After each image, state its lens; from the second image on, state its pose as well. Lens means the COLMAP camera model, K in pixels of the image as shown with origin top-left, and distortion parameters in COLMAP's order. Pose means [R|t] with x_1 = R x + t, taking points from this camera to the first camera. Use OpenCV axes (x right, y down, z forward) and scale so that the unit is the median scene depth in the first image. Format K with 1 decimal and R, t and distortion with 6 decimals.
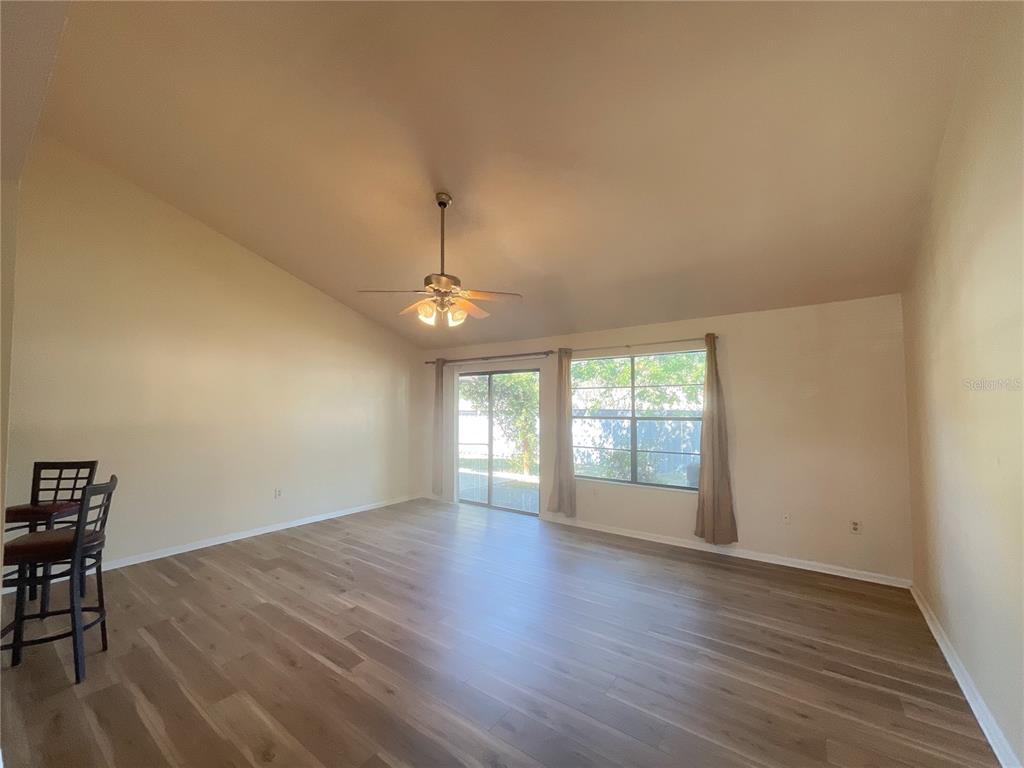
lens RADIAL K [[413.4, 0, 506.1], [0, 413.4, 389.1], [0, 0, 1]] dist [-0.000601, -0.000485]
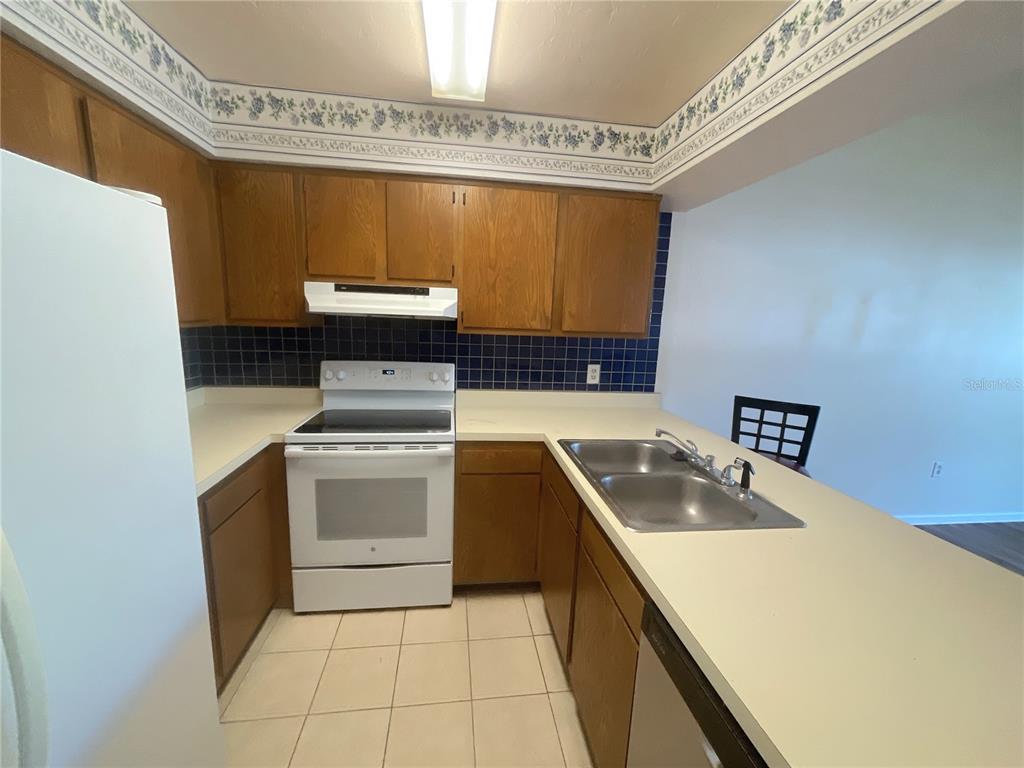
lens RADIAL K [[419.0, 0, 505.5], [0, 419.0, 388.7], [0, 0, 1]] dist [0.000289, -0.000310]
pose [[0.689631, 0.157780, -0.706763, -0.708504], [-0.008256, 0.977625, 0.210192, 0.004989], [0.724114, -0.139120, 0.675504, 0.140723]]
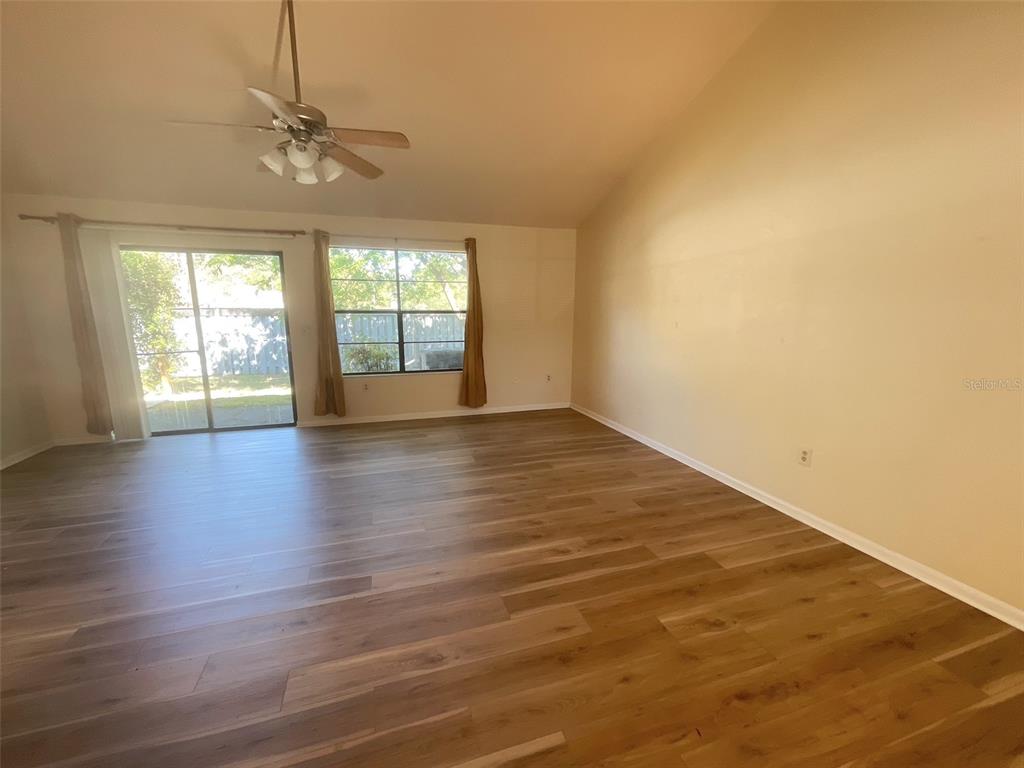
lens RADIAL K [[419.0, 0, 505.5], [0, 419.0, 388.7], [0, 0, 1]] dist [0.000289, -0.000310]
pose [[0.584788, -0.149922, 0.797211, -0.494325], [-0.037722, 0.976684, 0.211344, 0.031534], [-0.810308, -0.153664, 0.565498, 0.182008]]
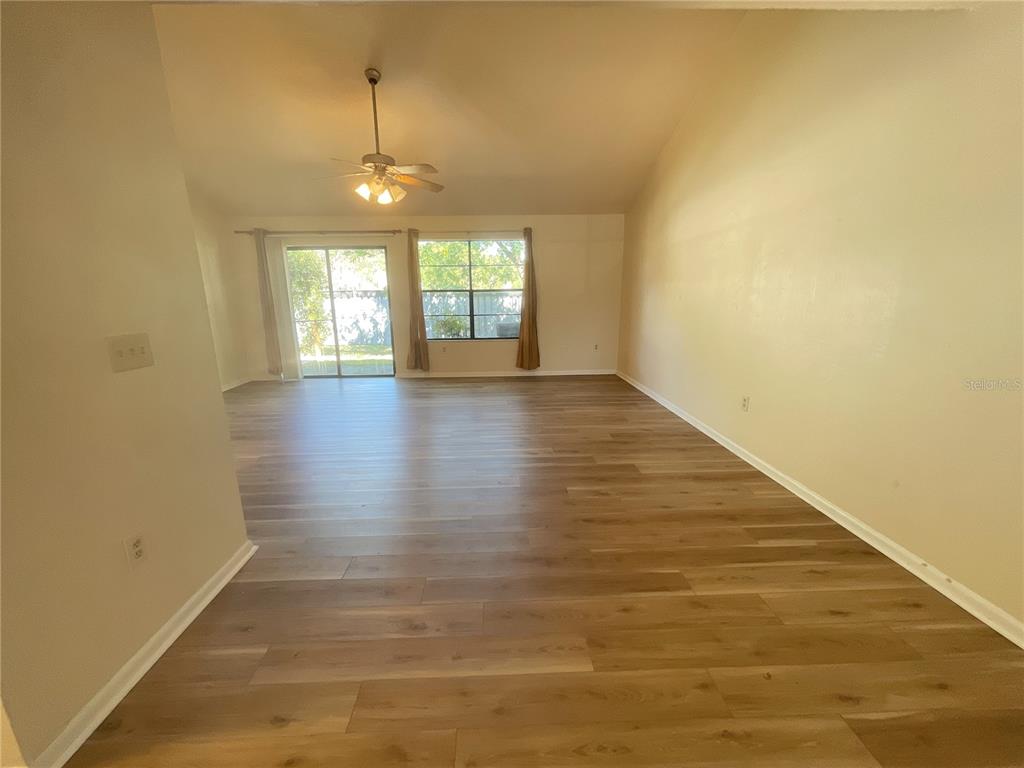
lens RADIAL K [[413.4, 0, 506.1], [0, 413.4, 389.1], [0, 0, 1]] dist [-0.000601, -0.000485]
pose [[0.782472, -0.152358, 0.603759, -0.539185], [-0.015401, 0.964572, 0.263369, 0.030522], [-0.622496, -0.215378, 0.752404, -0.156201]]
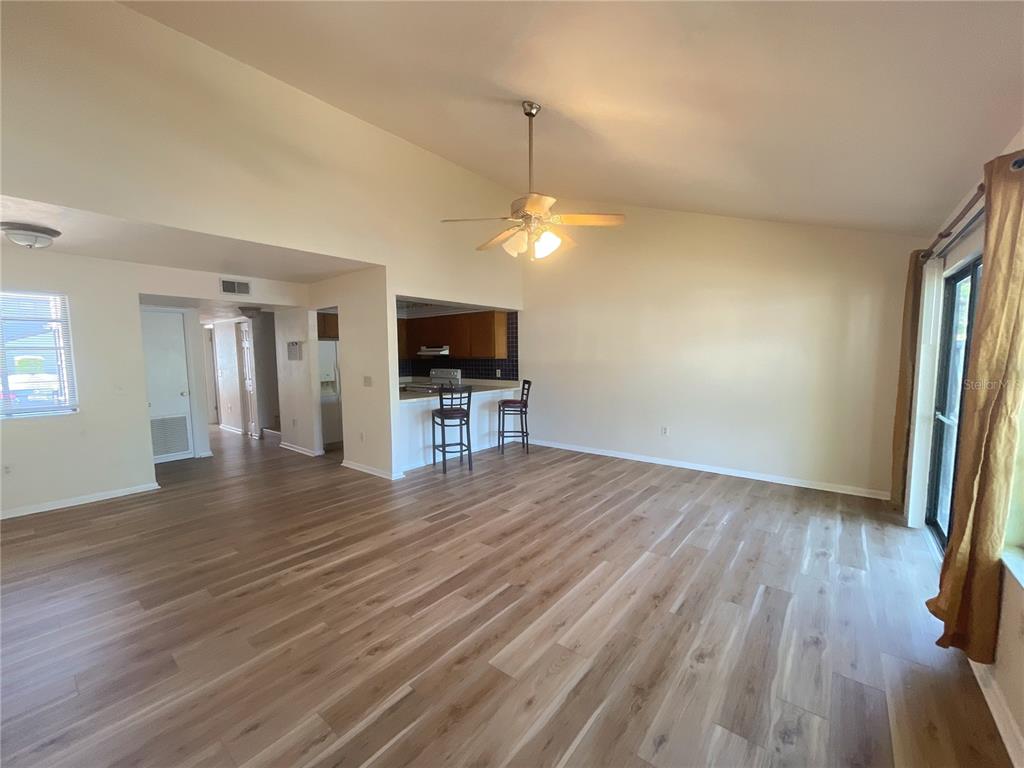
lens RADIAL K [[413.2, 0, 506.3], [0, 413.2, 388.6], [0, 0, 1]] dist [-0.001854, 0.000714]
pose [[-0.043141, 0.085321, -0.995419, 0.630757], [0.053399, 0.995119, 0.082981, 0.043027], [0.997641, -0.049575, -0.047487, 0.801004]]
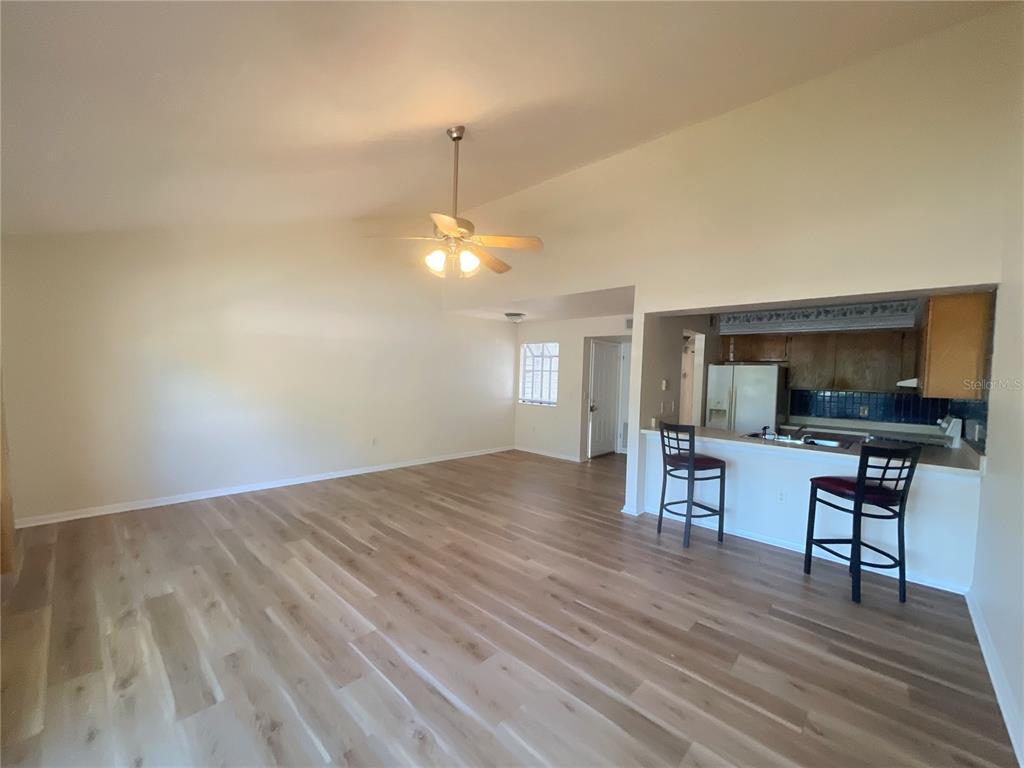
lens RADIAL K [[413.2, 0, 506.3], [0, 413.2, 388.6], [0, 0, 1]] dist [-0.001854, 0.000714]
pose [[-0.992037, -0.033579, 0.121385, -0.318507], [-0.035298, 0.999304, -0.012038, 0.078821], [-0.120896, -0.016226, -0.992533, 1.542012]]
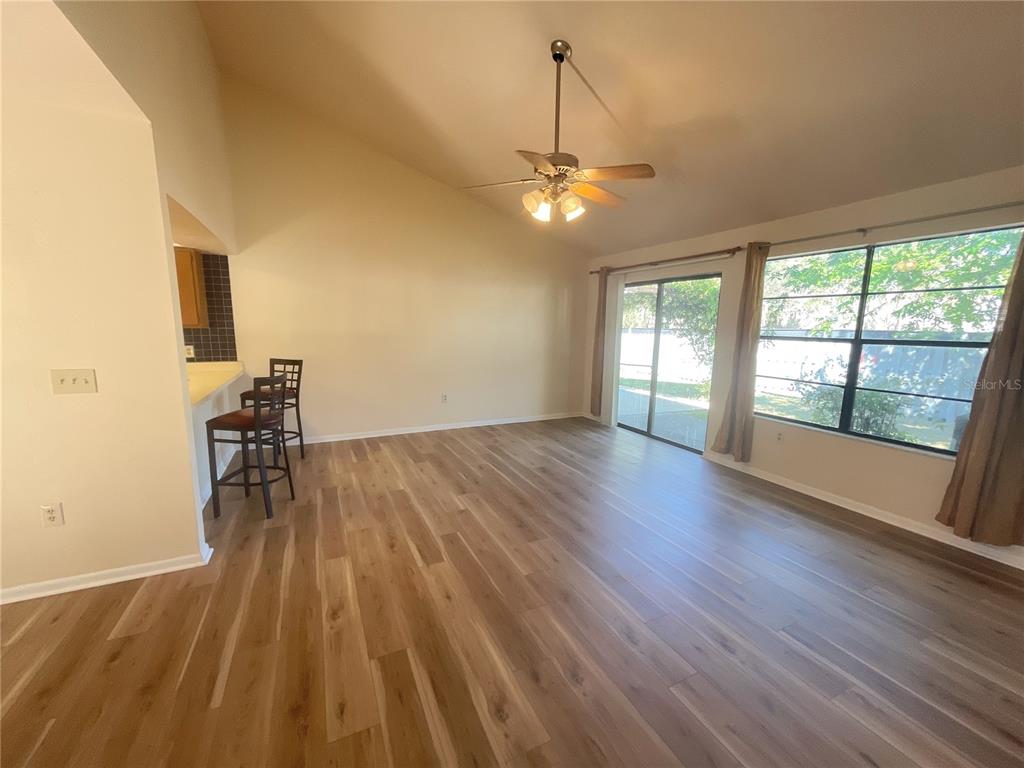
lens RADIAL K [[413.4, 0, 506.1], [0, 413.4, 389.1], [0, 0, 1]] dist [-0.000601, -0.000485]
pose [[0.879316, 0.086050, -0.468401, 0.148109], [0.007775, 0.980816, 0.194781, 0.013585], [0.476176, -0.174916, 0.861778, 0.142749]]
